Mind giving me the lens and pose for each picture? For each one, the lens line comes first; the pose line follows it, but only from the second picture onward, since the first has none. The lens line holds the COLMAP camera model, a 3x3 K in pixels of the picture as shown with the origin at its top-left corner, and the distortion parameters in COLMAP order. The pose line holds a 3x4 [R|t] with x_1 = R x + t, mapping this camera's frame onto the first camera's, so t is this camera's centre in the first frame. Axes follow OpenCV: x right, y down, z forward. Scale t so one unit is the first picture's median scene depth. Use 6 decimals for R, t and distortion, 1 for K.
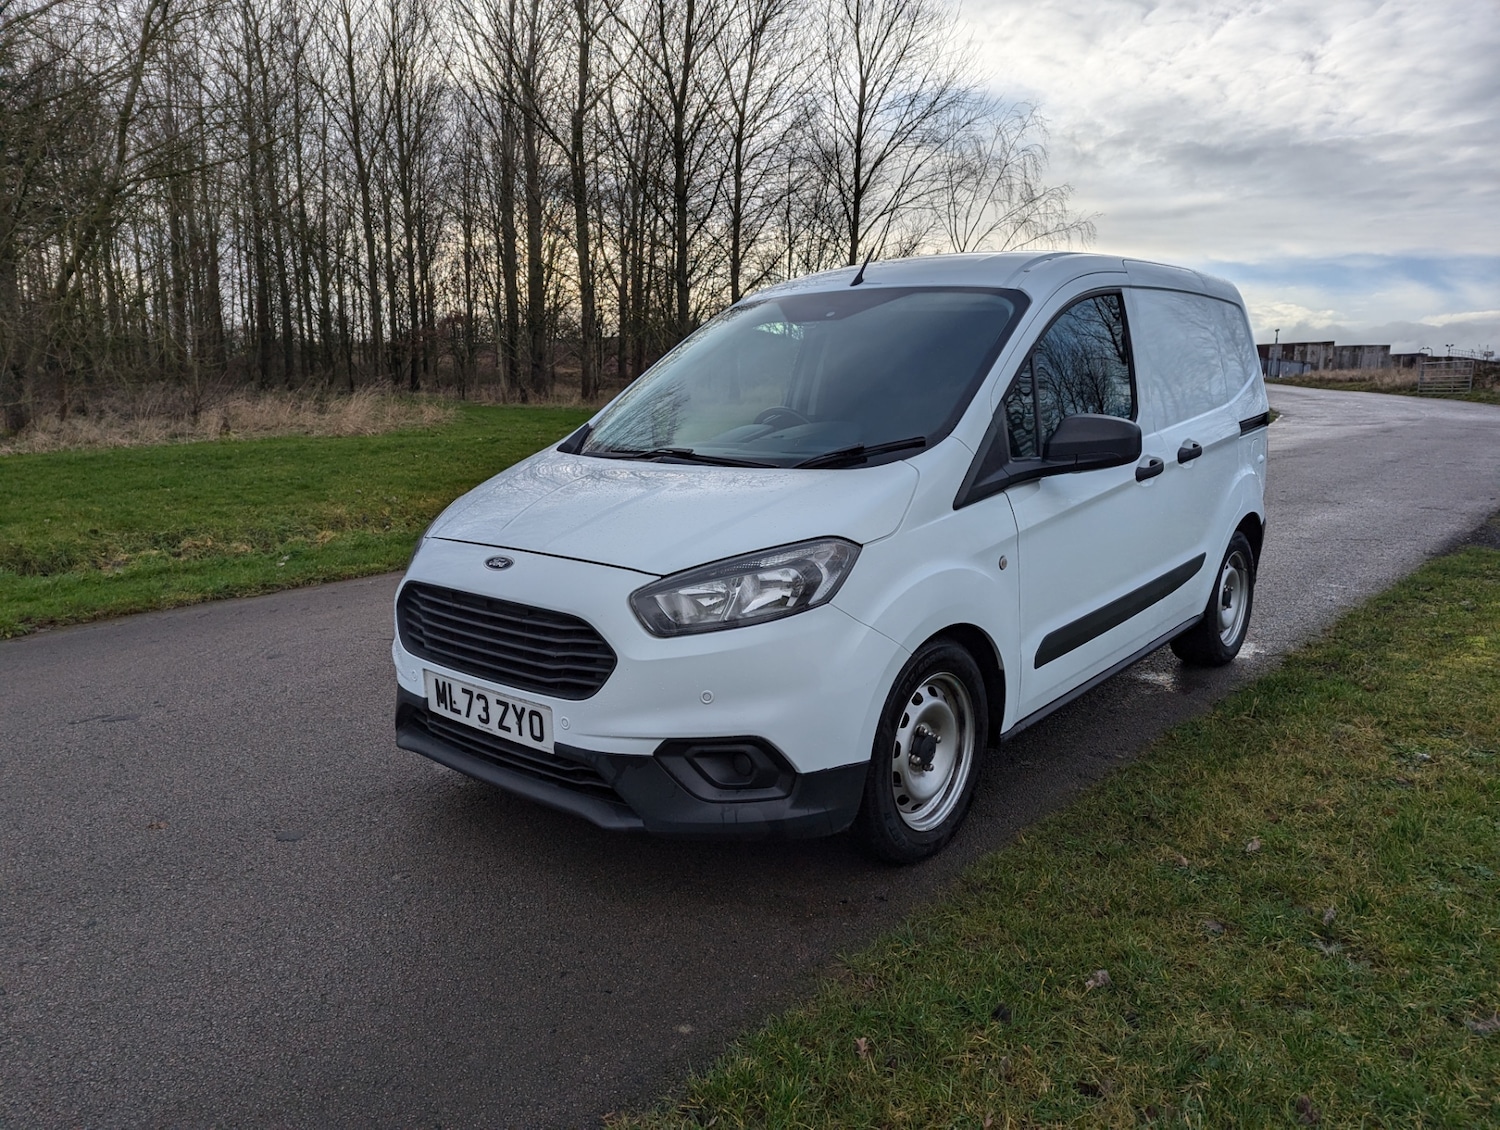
lens RADIAL K [[1057.4, 0, 727.8], [0, 1057.4, 560.9], [0, 0, 1]] dist [0.068259, -0.055300]
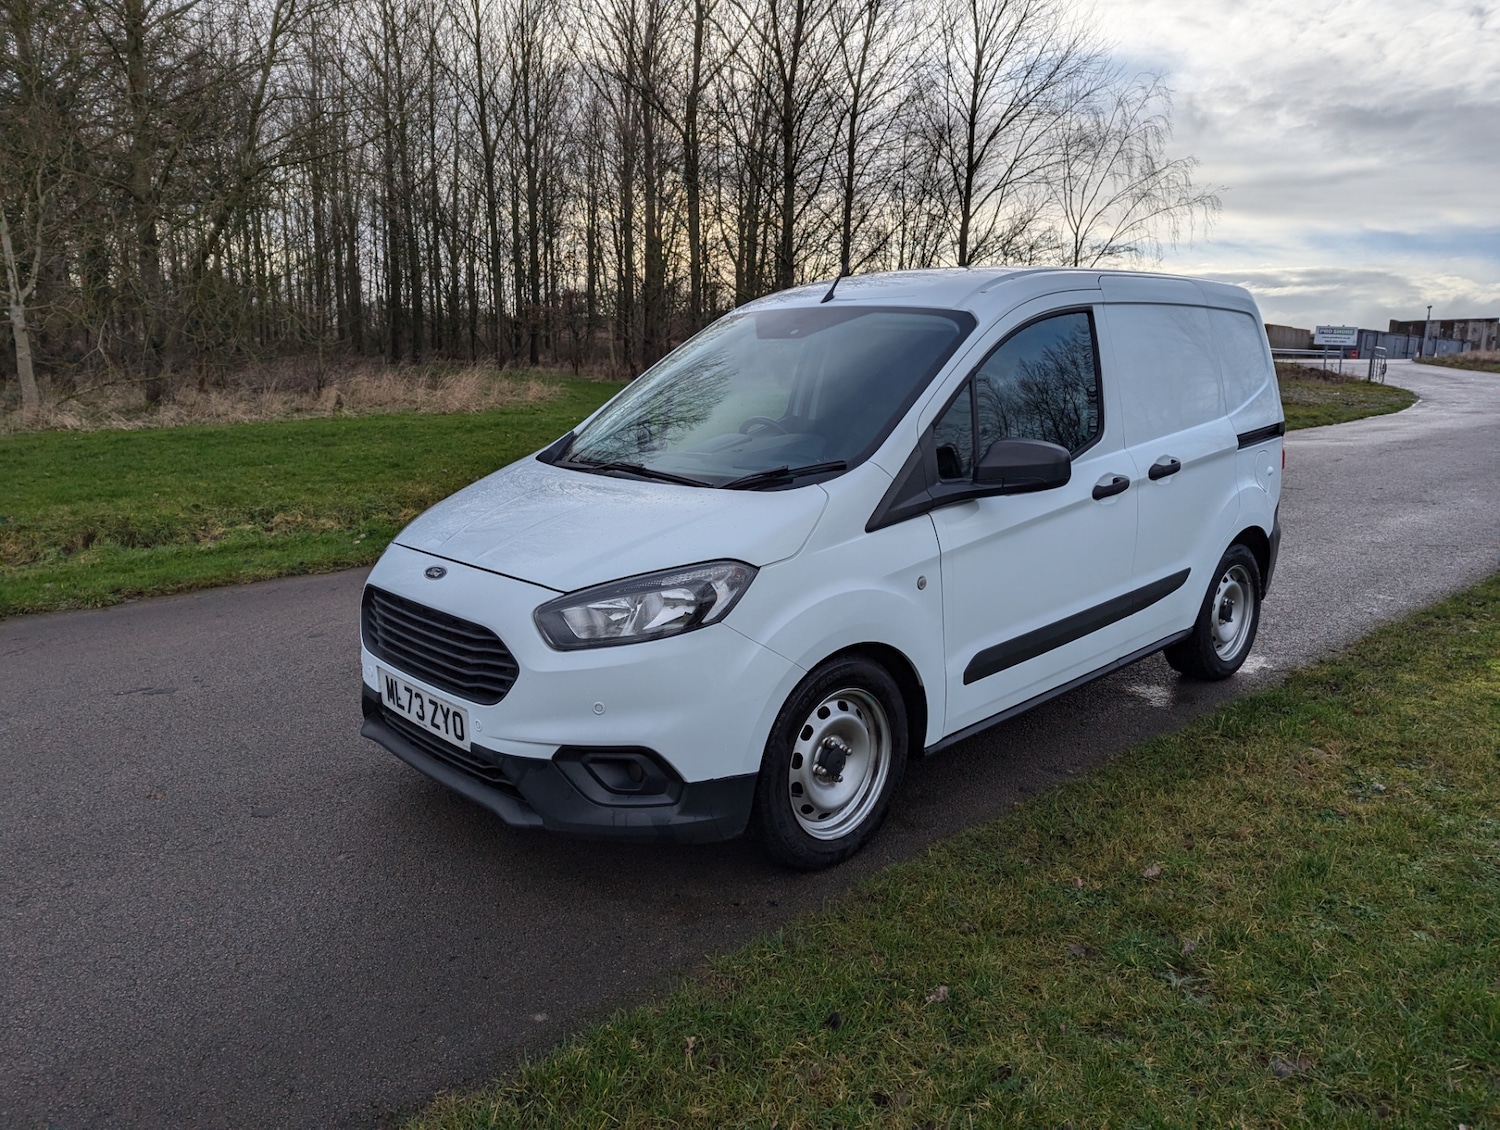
lens RADIAL K [[1057.4, 0, 734.8], [0, 1057.4, 541.8], [0, 0, 1]] dist [0.068259, -0.055300]
pose [[0.994565, 0.025183, -0.101029, 0.125831], [-0.024473, 0.999666, 0.008263, -0.029756], [0.101203, -0.005746, 0.994849, -0.031203]]
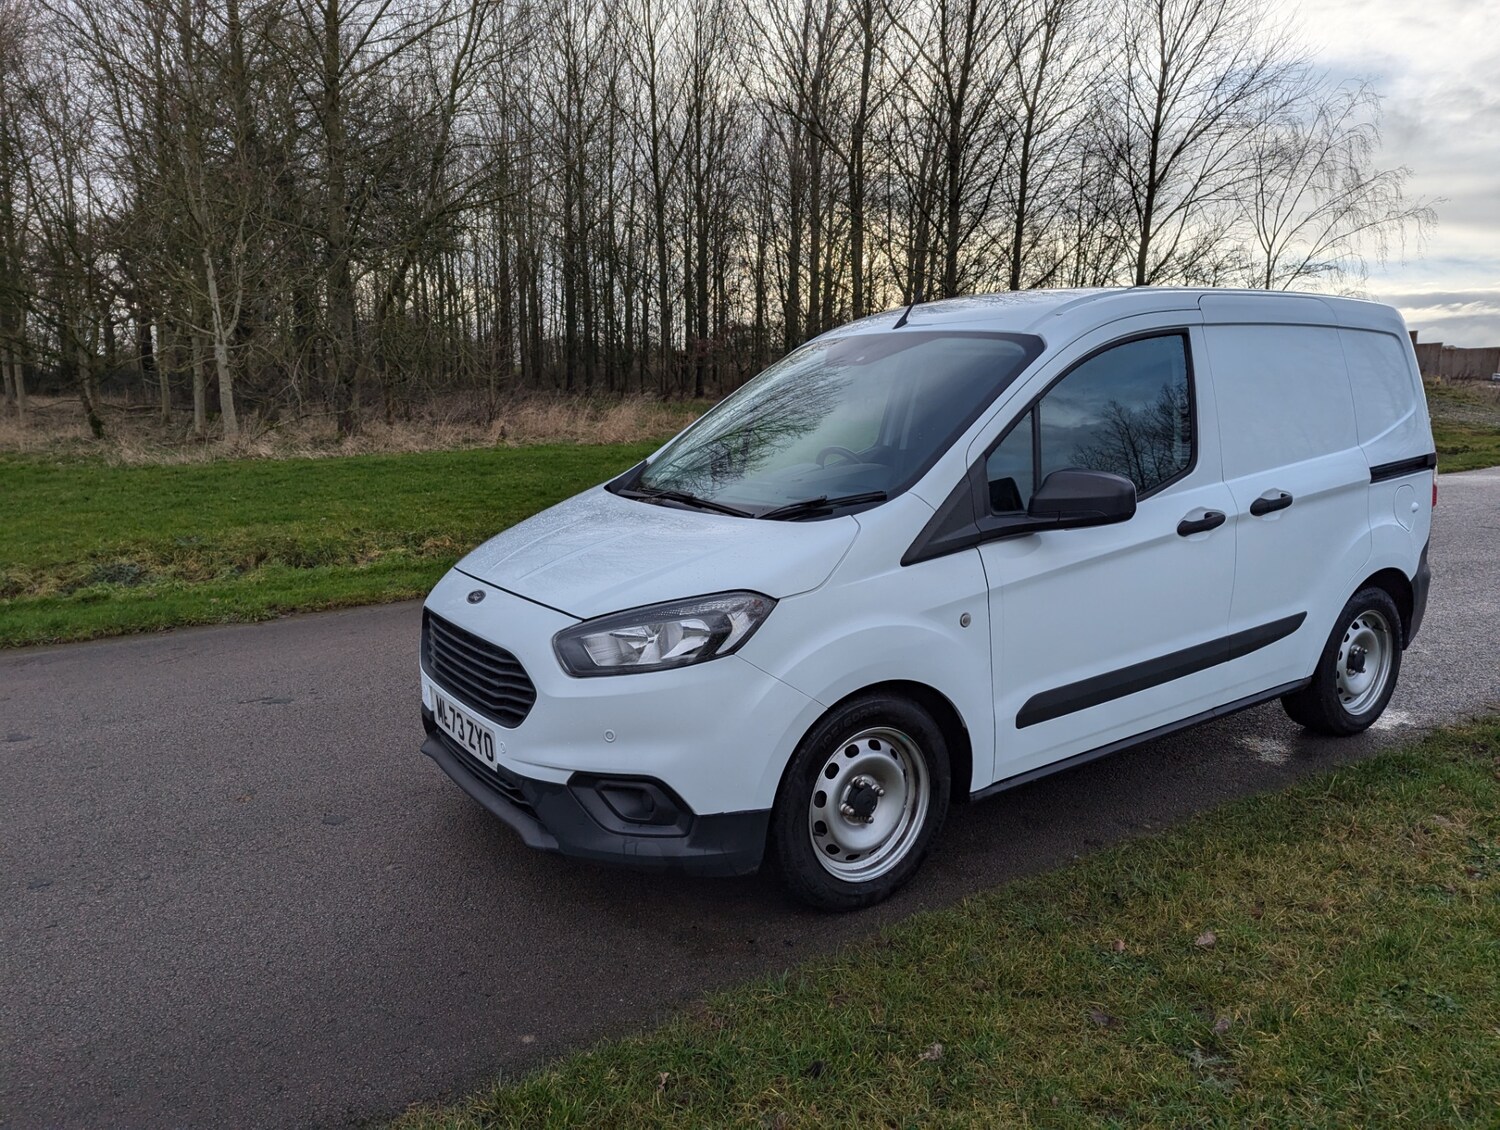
lens RADIAL K [[1057.4, 0, 736.8], [0, 1057.4, 571.3], [0, 0, 1]] dist [0.068259, -0.055300]
pose [[0.966613, 0.045598, -0.252153, 0.208540], [-0.044108, 0.998960, 0.011561, -0.031675], [0.252418, -0.000053, 0.967618, -0.004899]]
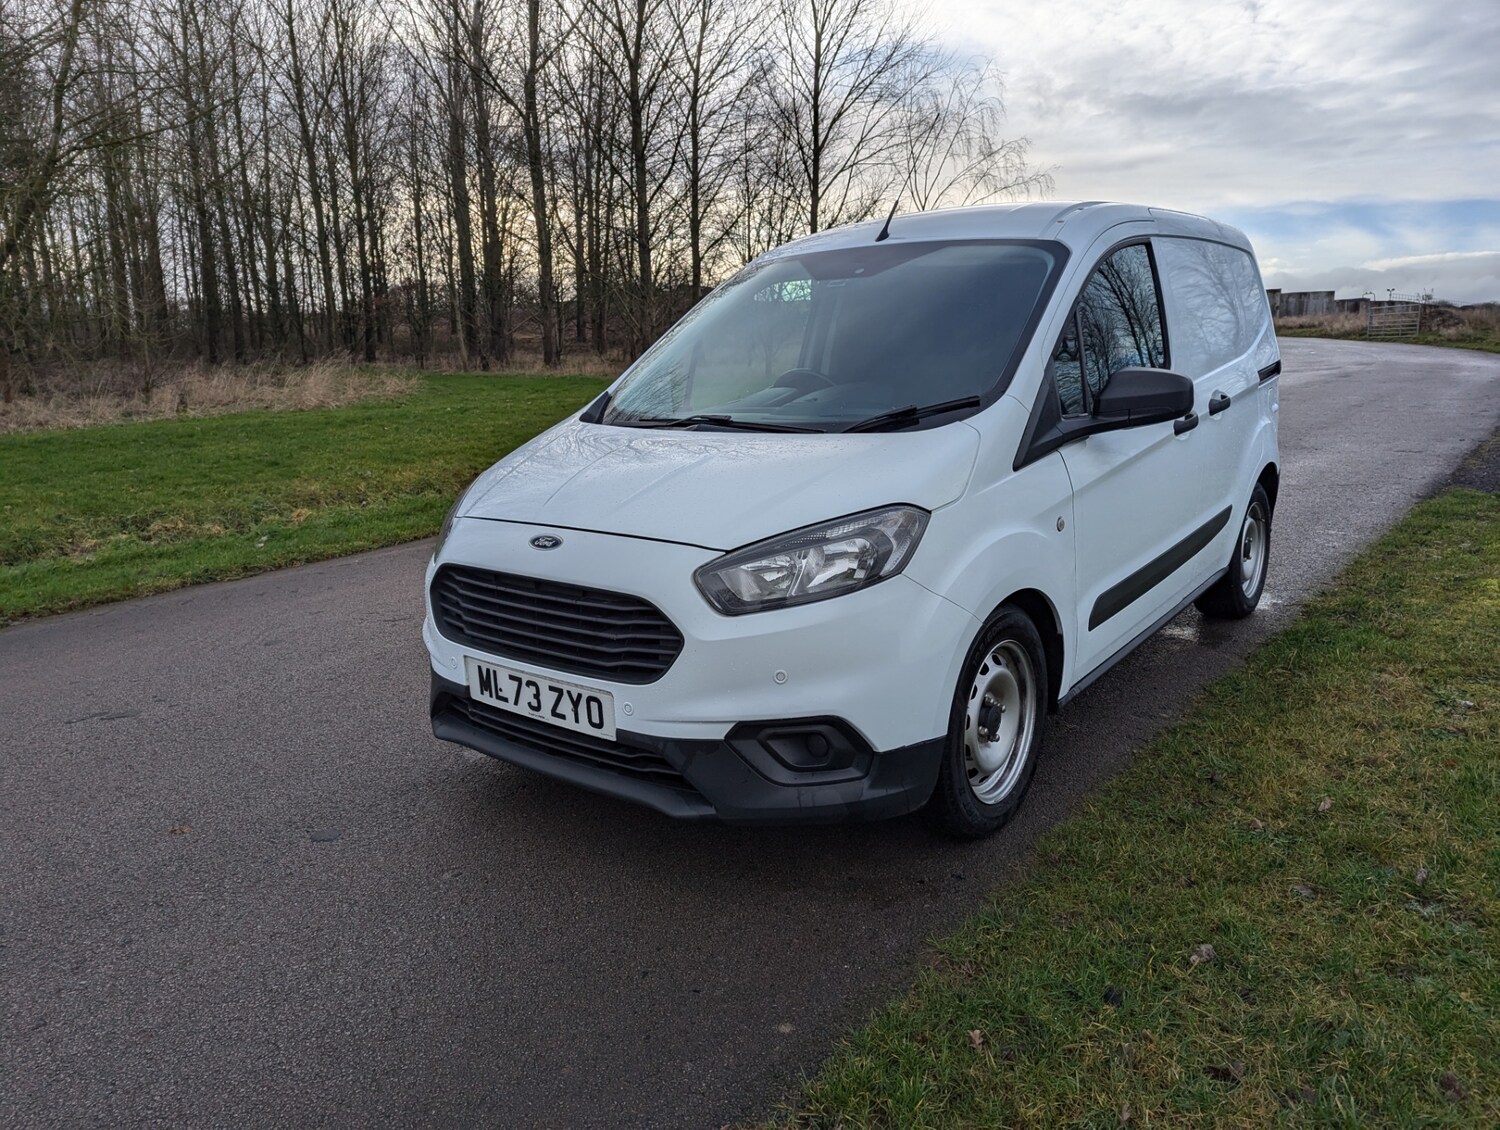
lens RADIAL K [[1057.4, 0, 735.5], [0, 1057.4, 544.2], [0, 0, 1]] dist [0.068259, -0.055300]
pose [[0.998637, -0.033365, 0.040140, -0.053427], [0.032562, 0.999260, 0.020486, -0.006687], [-0.040794, -0.019151, 0.998984, 0.029078]]
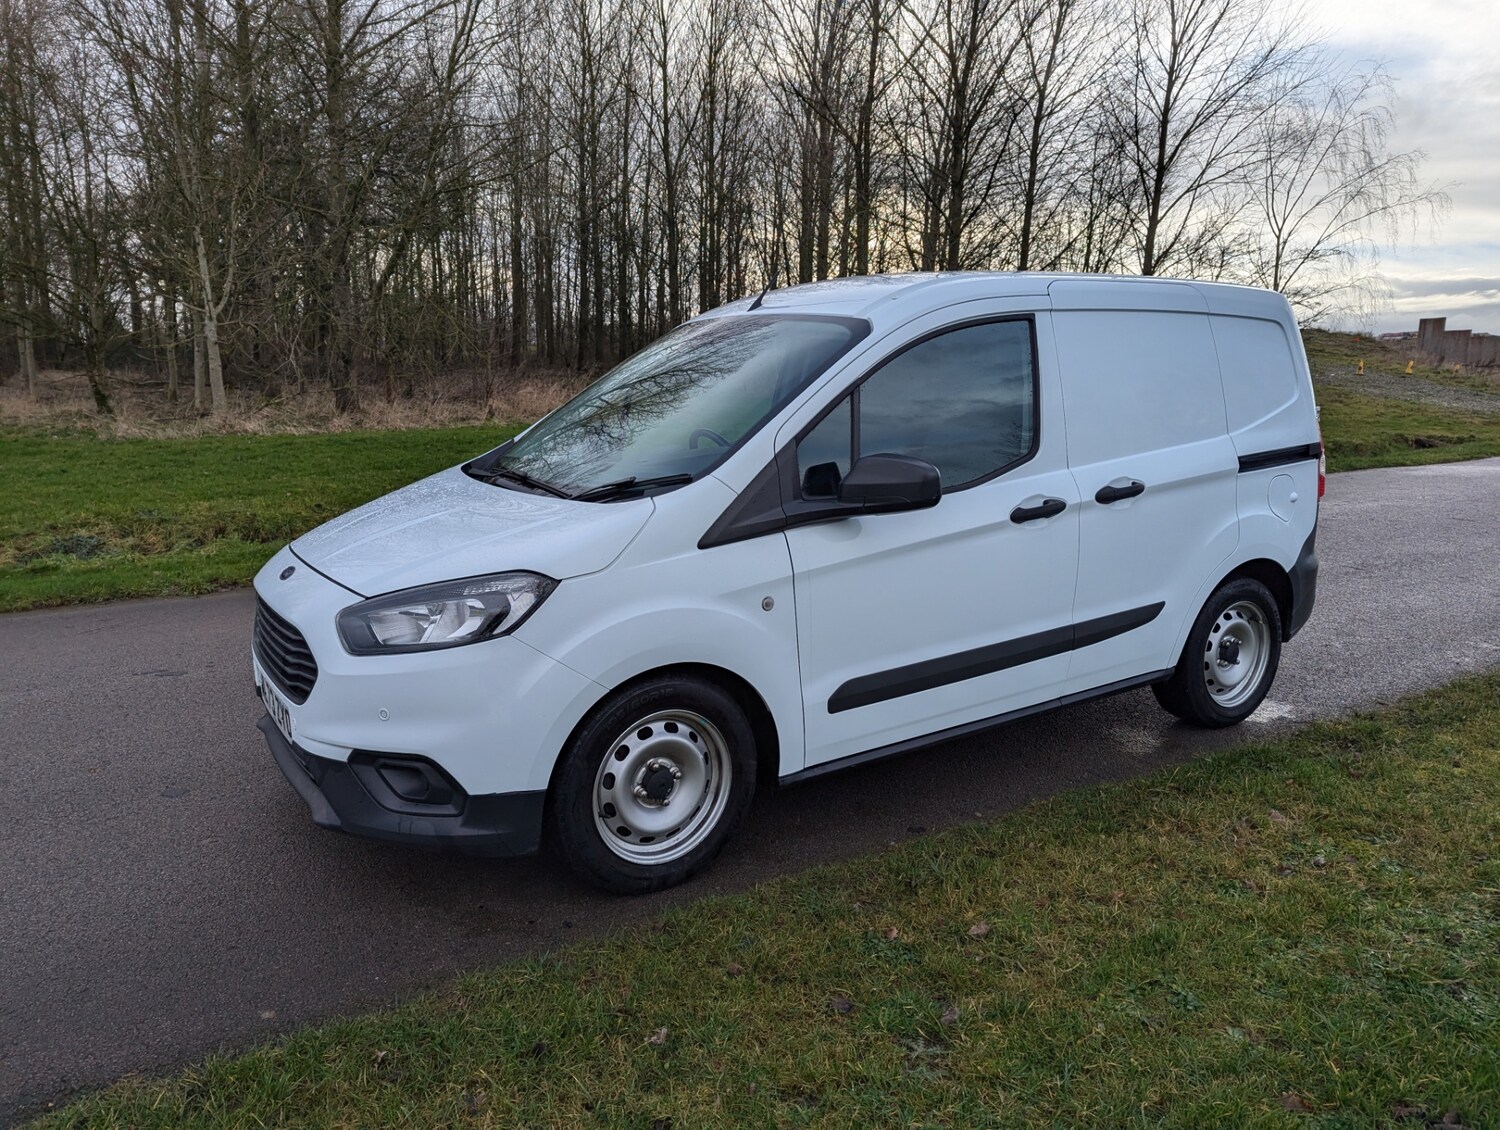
lens RADIAL K [[1057.4, 0, 720.8], [0, 1057.4, 550.2], [0, 0, 1]] dist [0.068259, -0.055300]
pose [[0.958011, 0.059509, -0.280487, 0.340425], [-0.058675, 0.998212, 0.011377, -0.039468], [0.280663, 0.005559, 0.959790, 0.031680]]
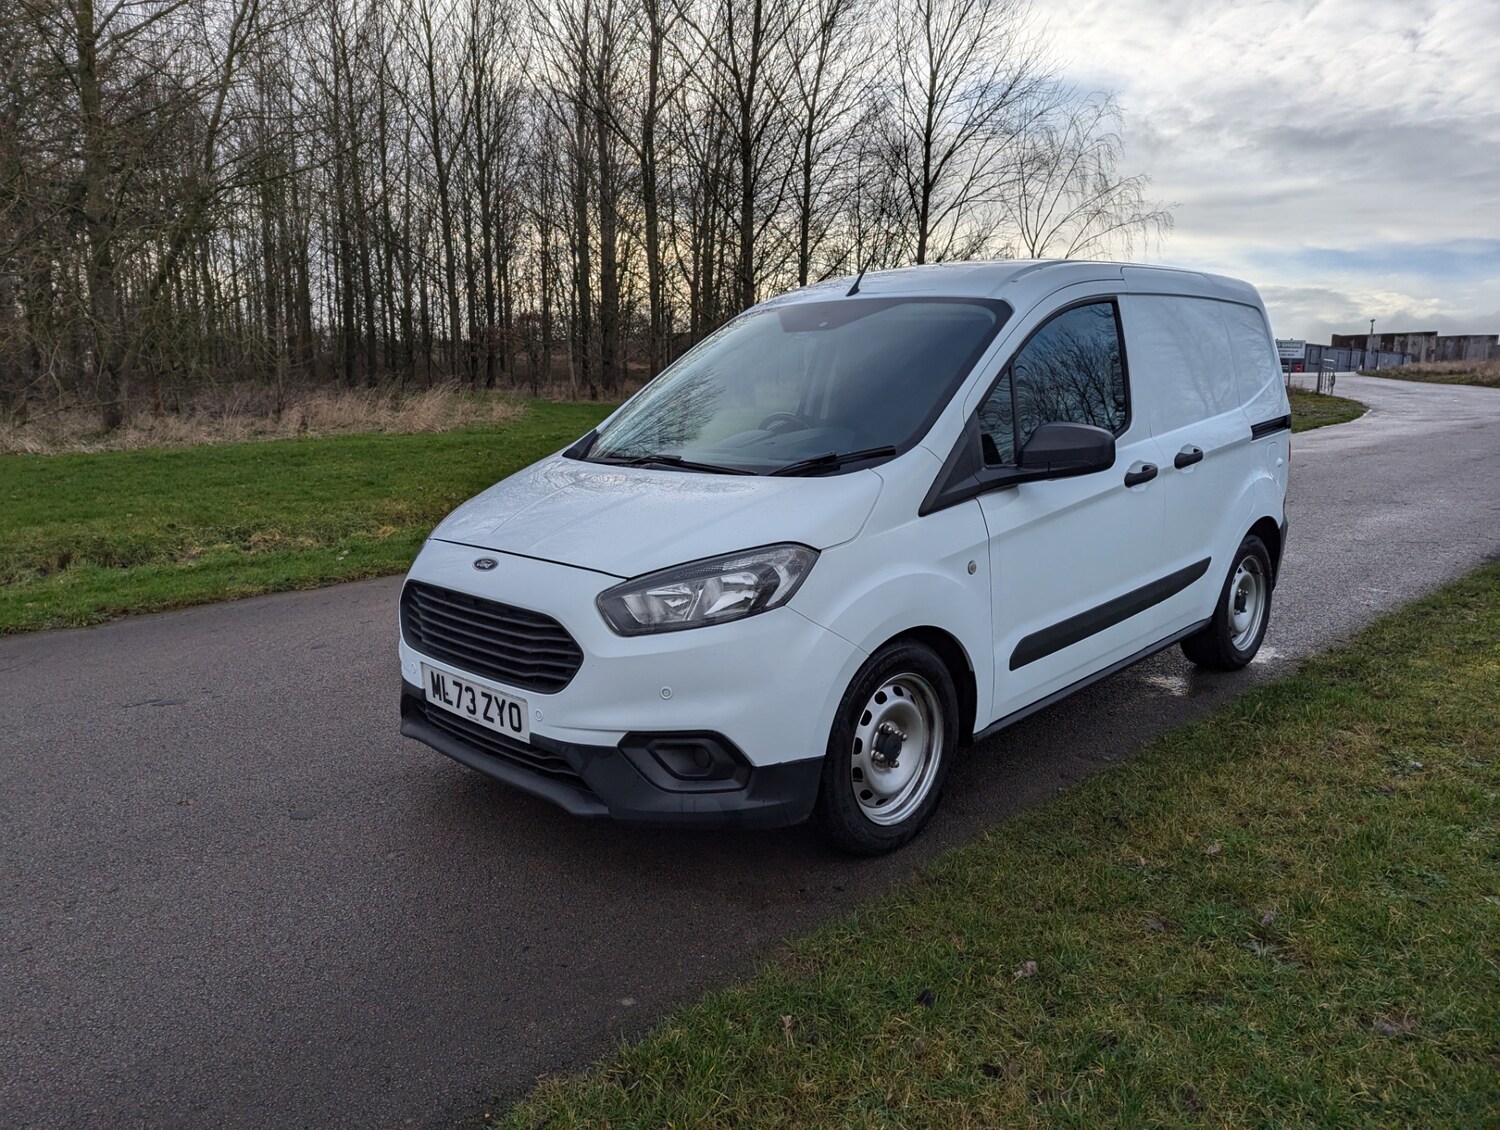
lens RADIAL K [[1057.4, 0, 722.8], [0, 1057.4, 554.4], [0, 0, 1]] dist [0.068259, -0.055300]
pose [[0.997353, 0.007838, -0.072293, 0.063886], [-0.007925, 0.999968, -0.000918, -0.005723], [0.072283, 0.001488, 0.997383, -0.031886]]
